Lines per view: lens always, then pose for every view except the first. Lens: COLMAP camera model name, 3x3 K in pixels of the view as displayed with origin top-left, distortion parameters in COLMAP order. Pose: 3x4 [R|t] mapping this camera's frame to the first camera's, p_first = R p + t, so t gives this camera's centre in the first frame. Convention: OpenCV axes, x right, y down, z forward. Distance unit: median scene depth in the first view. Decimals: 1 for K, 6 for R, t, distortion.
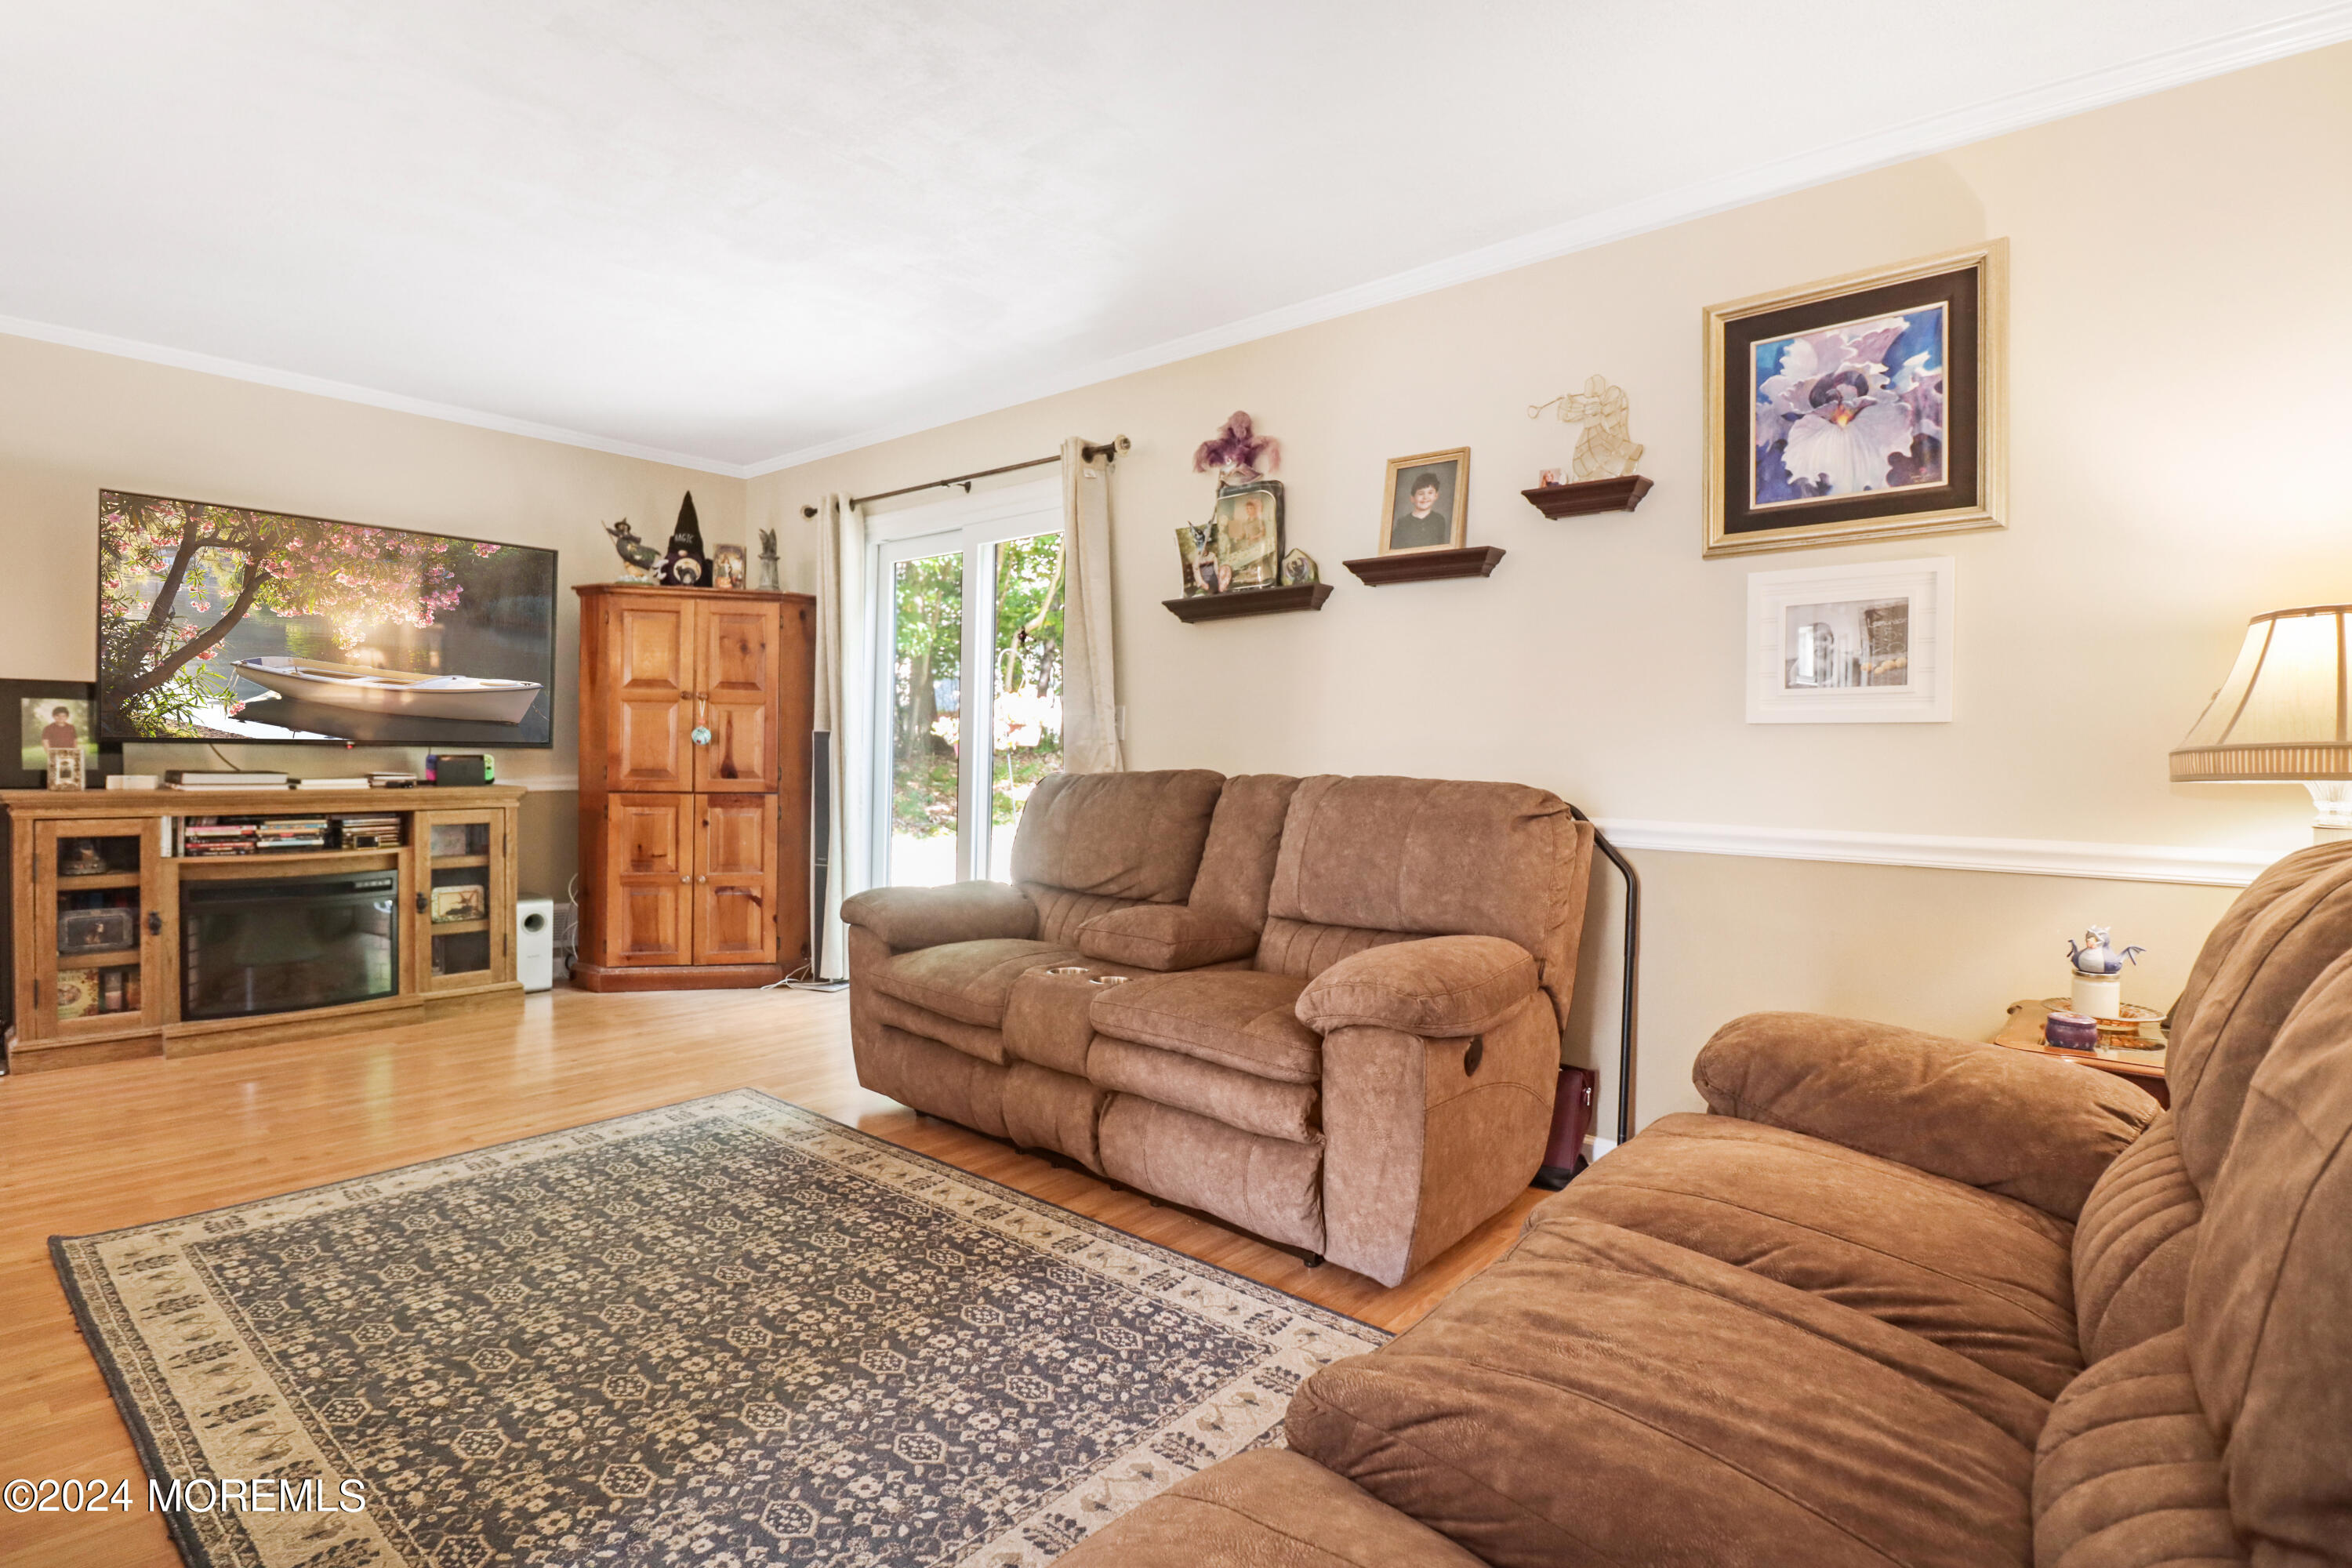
lens RADIAL K [[1137.1, 0, 1175.2], [0, 1137.1, 733.5], [0, 0, 1]] dist [-0.005714, -0.011189]
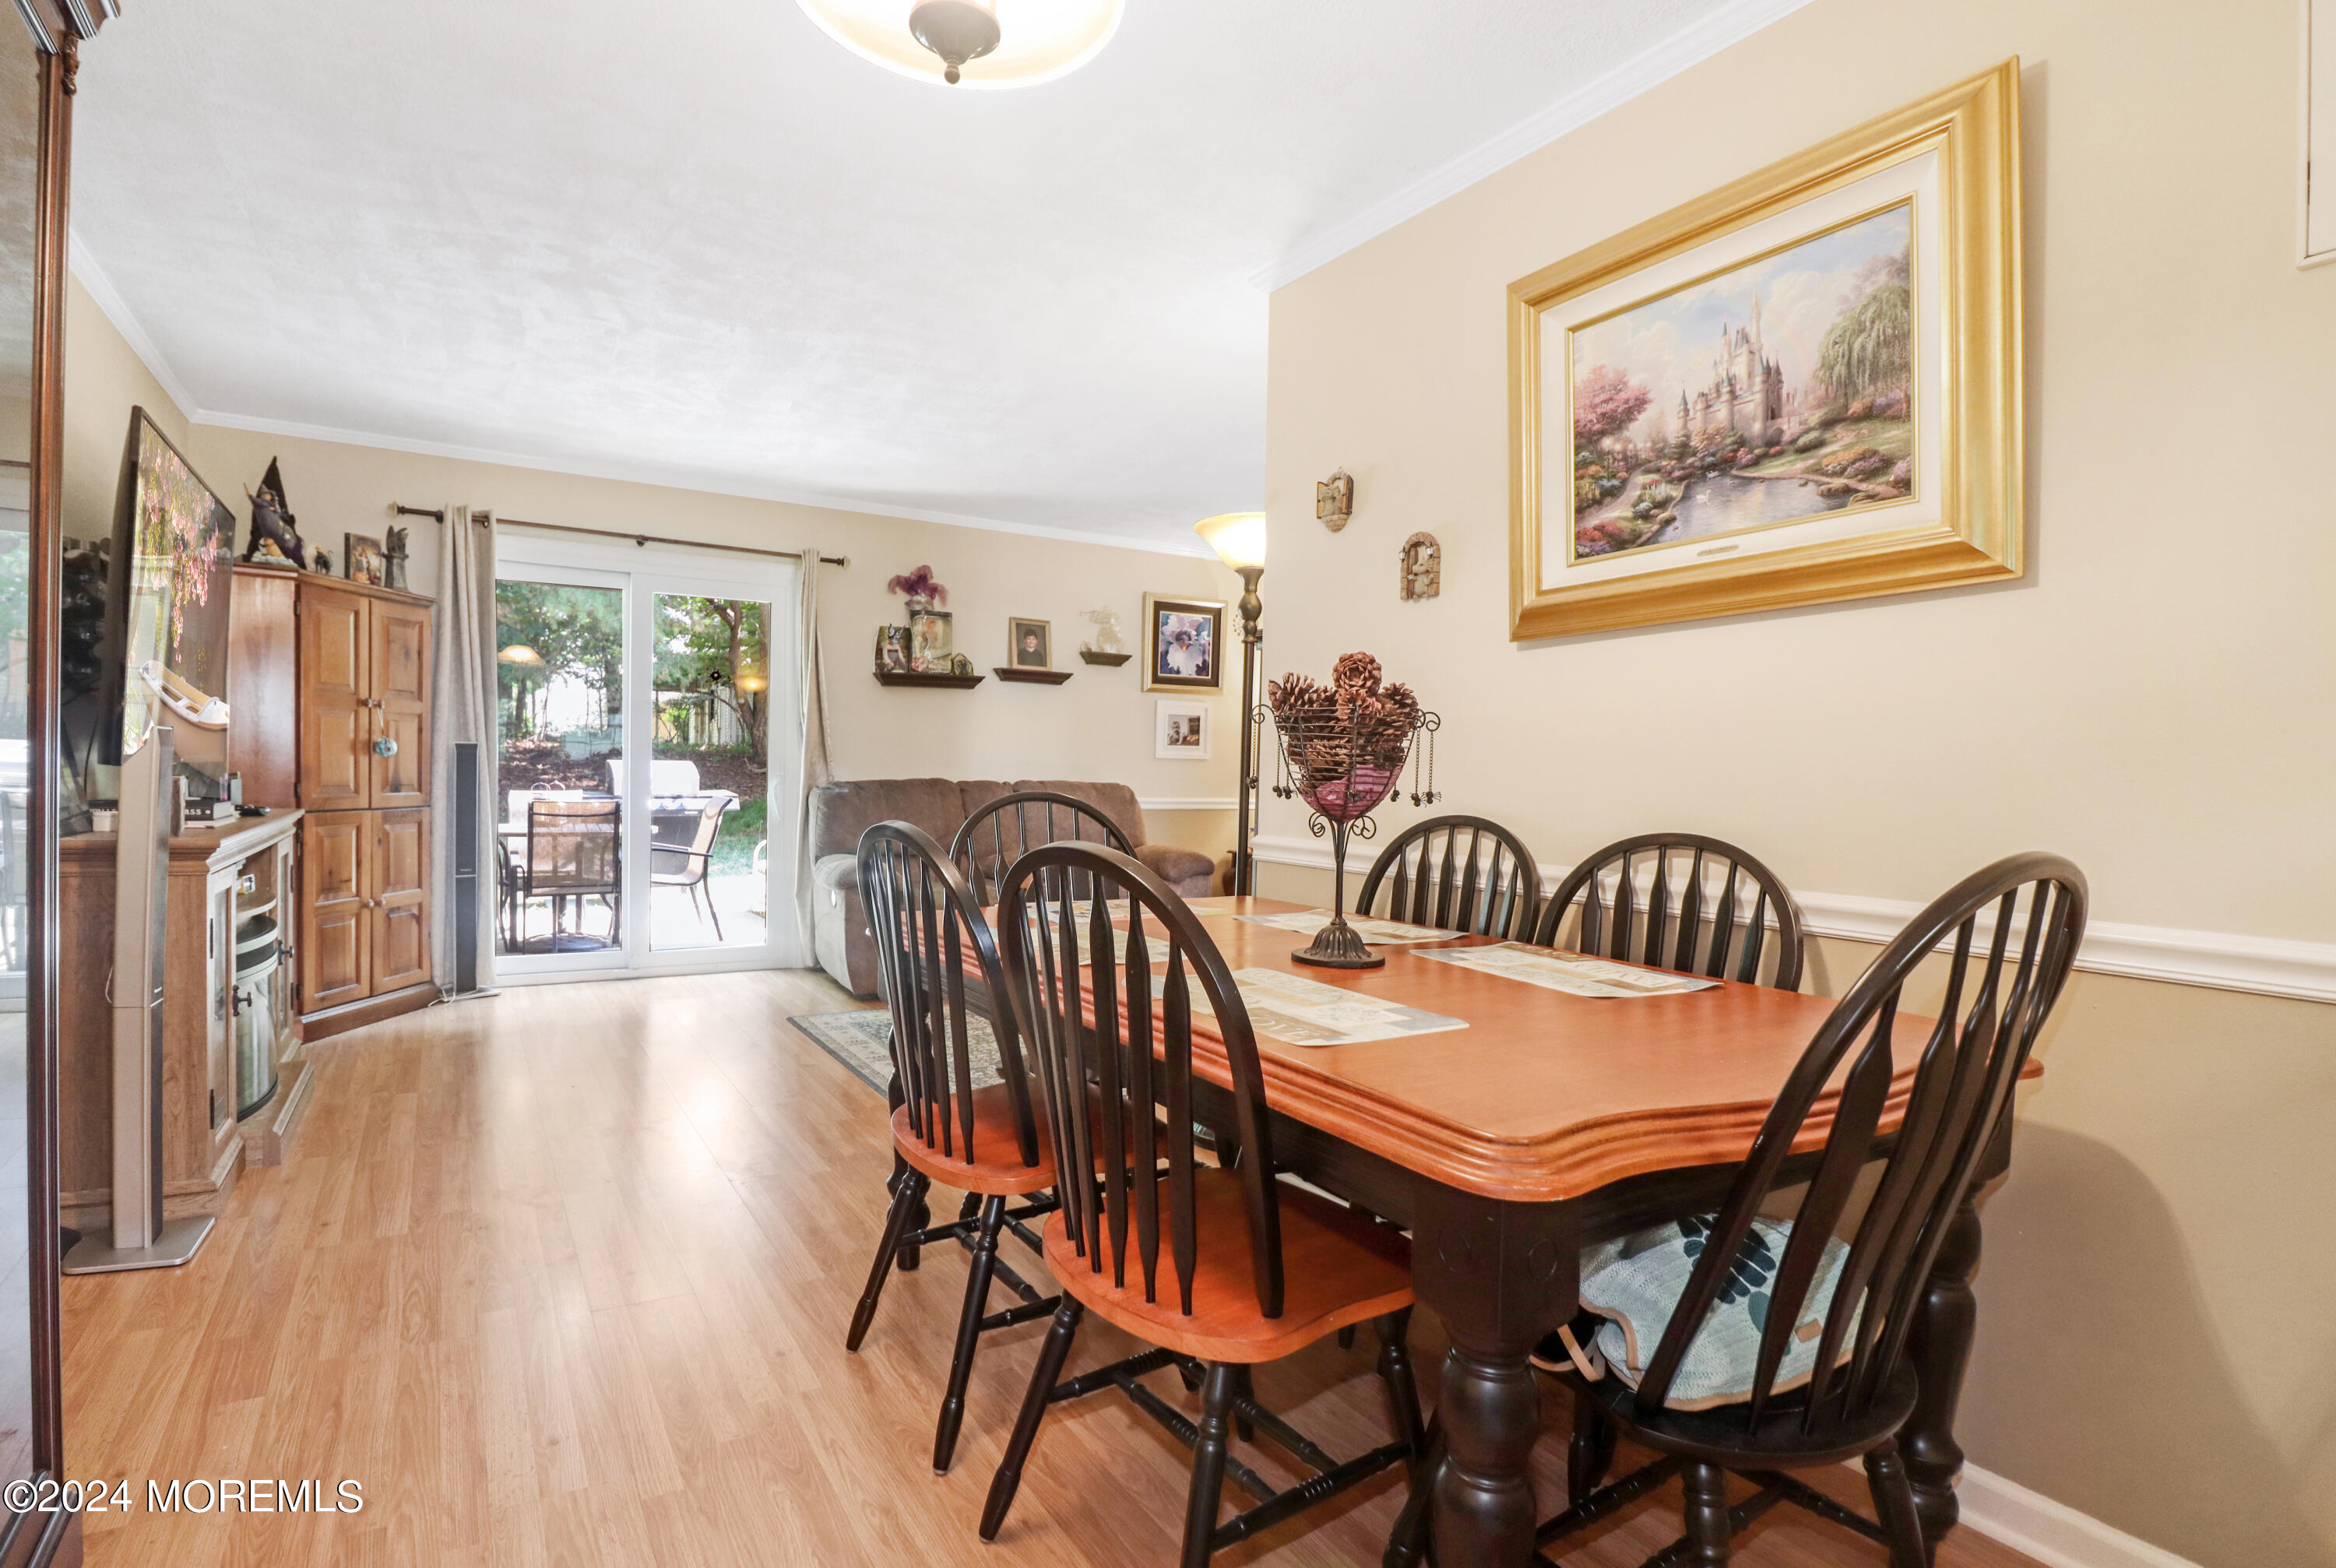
lens RADIAL K [[1093.9, 0, 1169.1], [0, 1093.9, 796.6], [0, 0, 1]] dist [0.000547, 0.000060]
pose [[0.308638, -0.031901, 0.950645, -1.580817], [-0.033638, 0.998446, 0.044426, -0.028122], [-0.950585, -0.045689, 0.307085, 0.165402]]
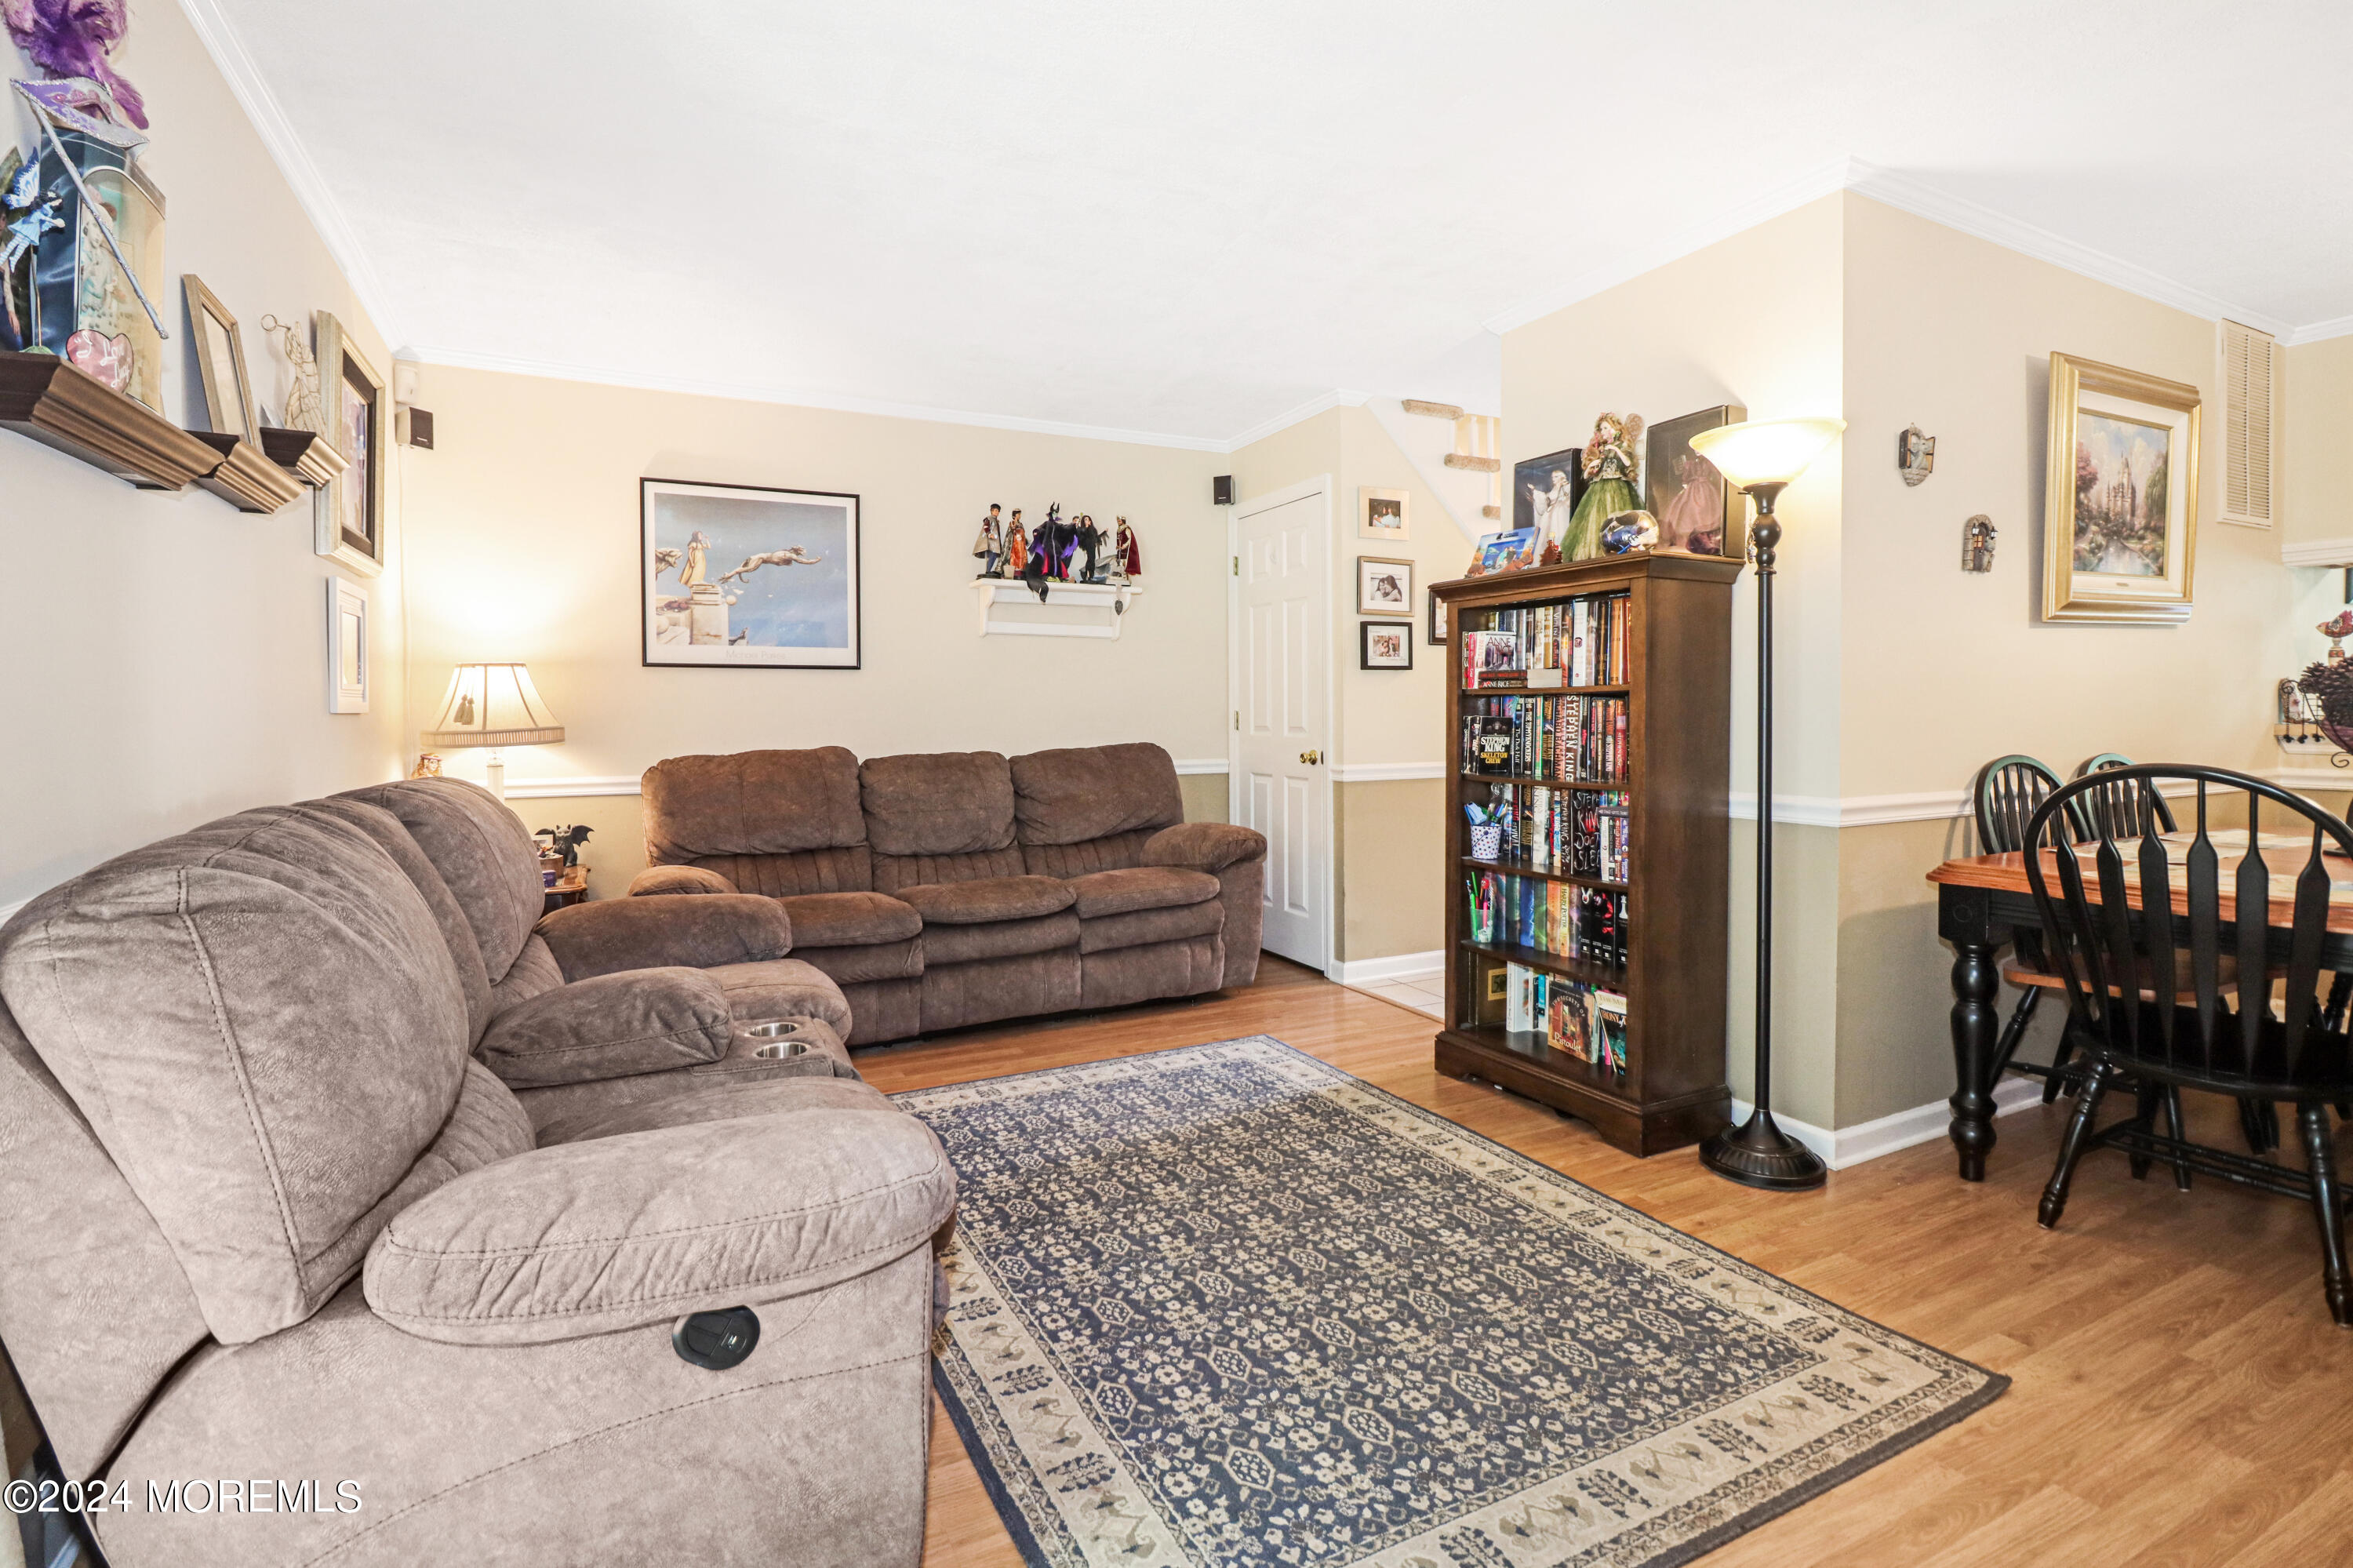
lens RADIAL K [[1101.6, 0, 1165.3], [0, 1101.6, 745.8], [0, 0, 1]] dist [-0.000450, -0.013577]
pose [[-0.920152, -0.020579, 0.391021, -0.514549], [-0.012167, 0.999638, 0.023978, -0.008824], [-0.391373, 0.017305, -0.920069, 1.338386]]
